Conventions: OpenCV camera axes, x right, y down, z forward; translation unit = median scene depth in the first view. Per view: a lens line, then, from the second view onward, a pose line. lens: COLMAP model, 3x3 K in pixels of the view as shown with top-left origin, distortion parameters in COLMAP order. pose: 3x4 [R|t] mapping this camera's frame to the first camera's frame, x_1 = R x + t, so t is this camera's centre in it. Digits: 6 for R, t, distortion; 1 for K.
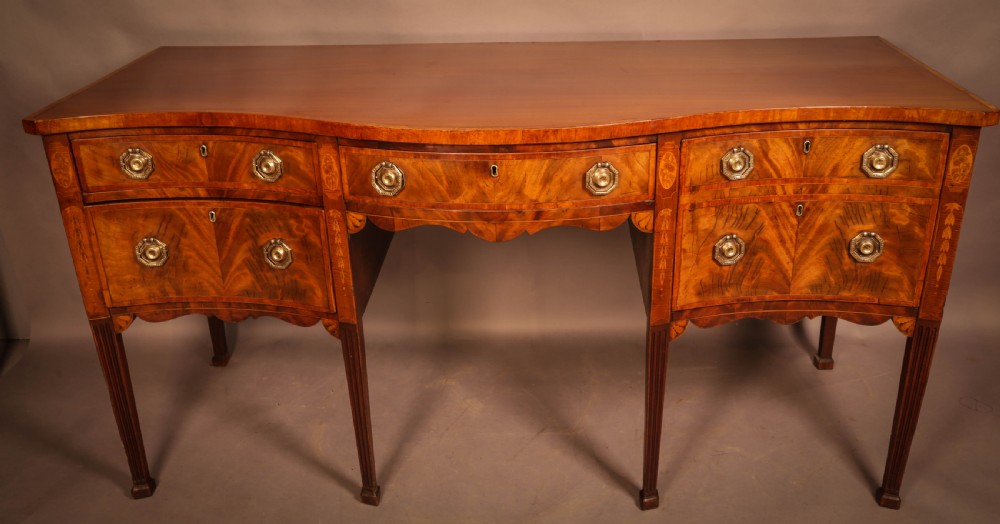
lens RADIAL K [[923.0, 0, 498.6], [0, 923.0, 267.2], [0, 0, 1]] dist [-0.040389, 0.084874]
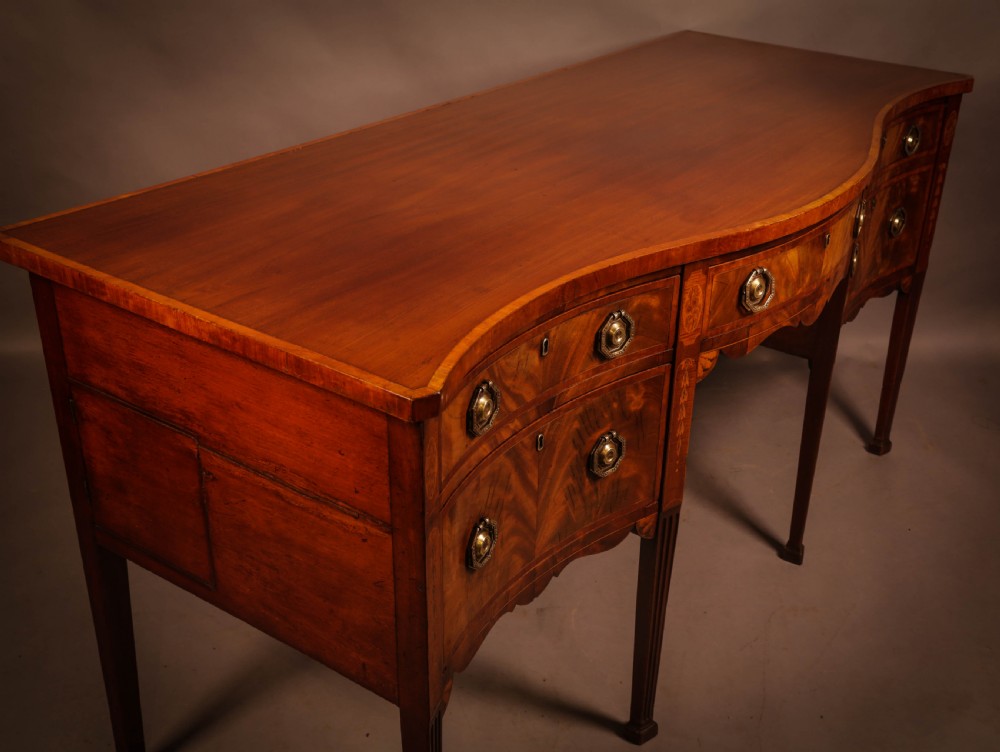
lens RADIAL K [[1163.2, 0, 557.0], [0, 1163.2, 377.1], [0, 0, 1]] dist [0.011540, 0.022476]
pose [[0.513944, -0.355127, 0.780863, -0.959313], [0.317069, 0.924462, 0.211747, -0.277847], [-0.797075, 0.138761, 0.587721, 0.556004]]
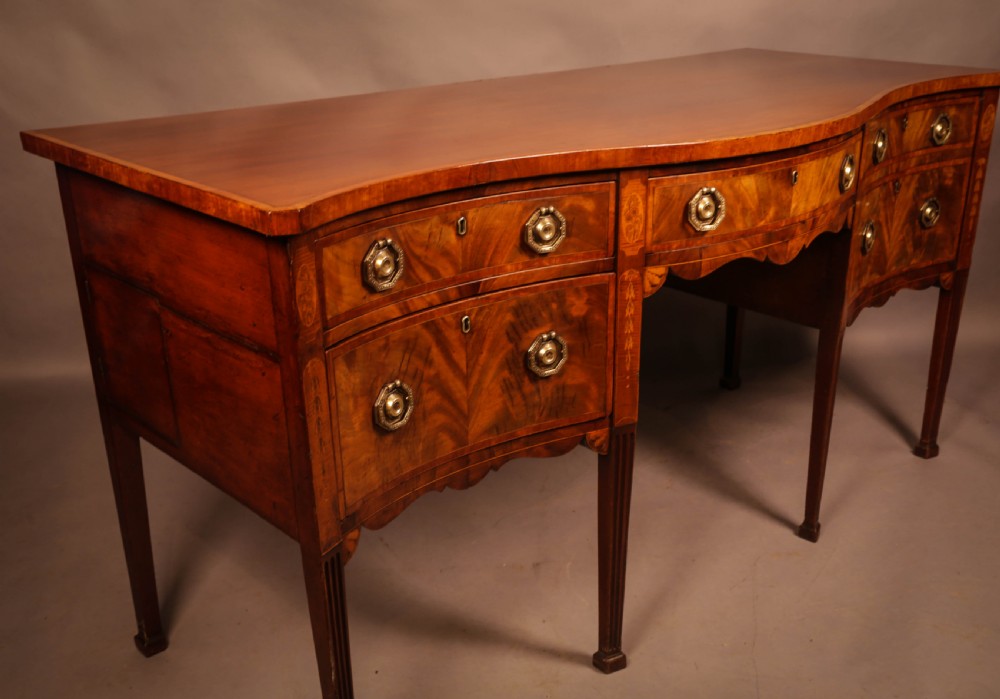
lens RADIAL K [[1062.0, 0, 530.2], [0, 1062.0, 391.8], [0, 0, 1]] dist [-0.011137, 0.023488]
pose [[0.680651, -0.266476, 0.682426, -0.865424], [0.297880, 0.951691, 0.074515, -0.057422], [-0.669315, 0.152562, 0.727147, 0.444607]]
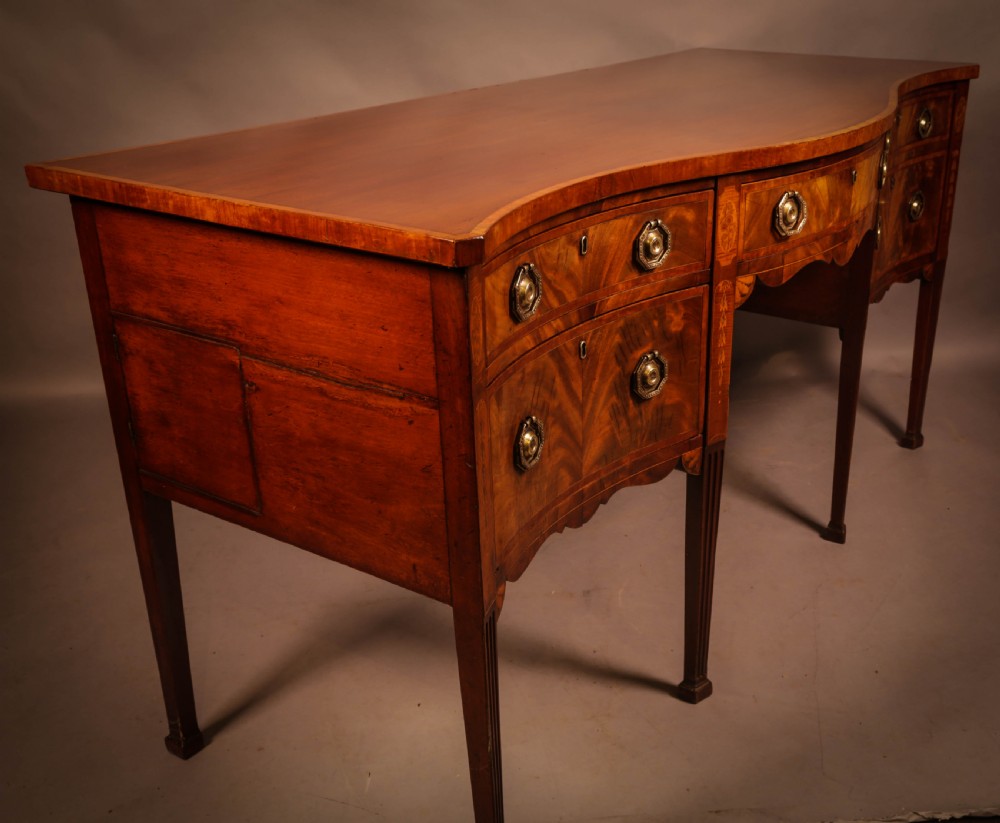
lens RADIAL K [[1116.3, 0, 579.8], [0, 1116.3, 409.8], [0, 0, 1]] dist [-0.011574, -0.006094]
pose [[0.501279, -0.318698, 0.804457, -0.985761], [0.359626, 0.922335, 0.141305, -0.135312], [-0.787013, 0.218470, 0.576959, 0.614506]]
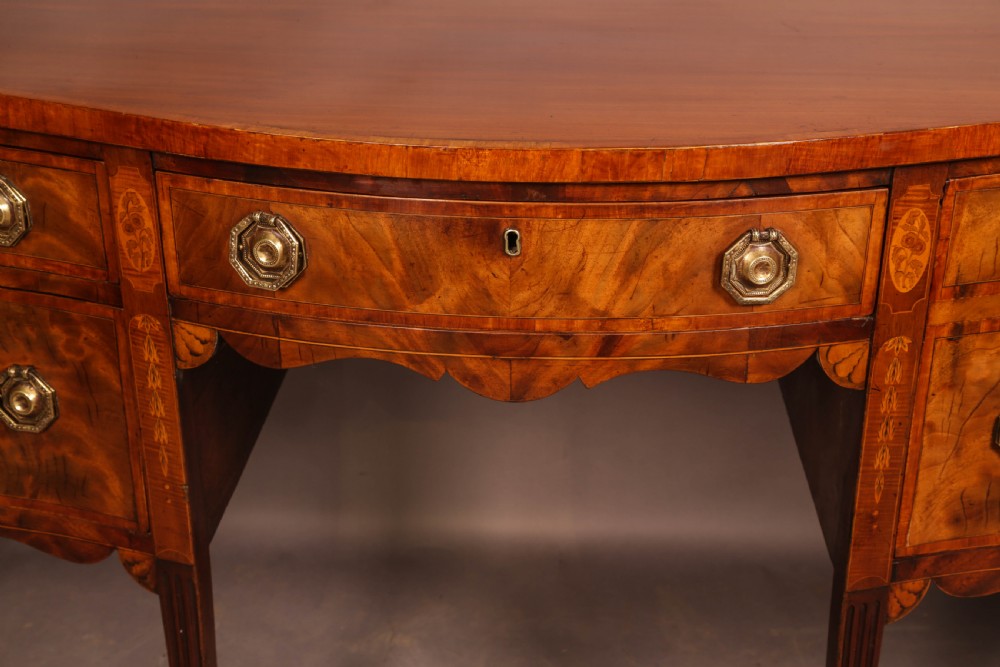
lens RADIAL K [[1403.3, 0, 499.7], [0, 1403.3, 332.8], [0, 0, 1]] dist [0.111859, 0.109275]
pose [[0.999521, 0.029768, 0.008464, -0.014092], [-0.029628, 0.999430, -0.016175, -0.048413], [-0.008940, 0.015916, 0.999833, 0.323544]]
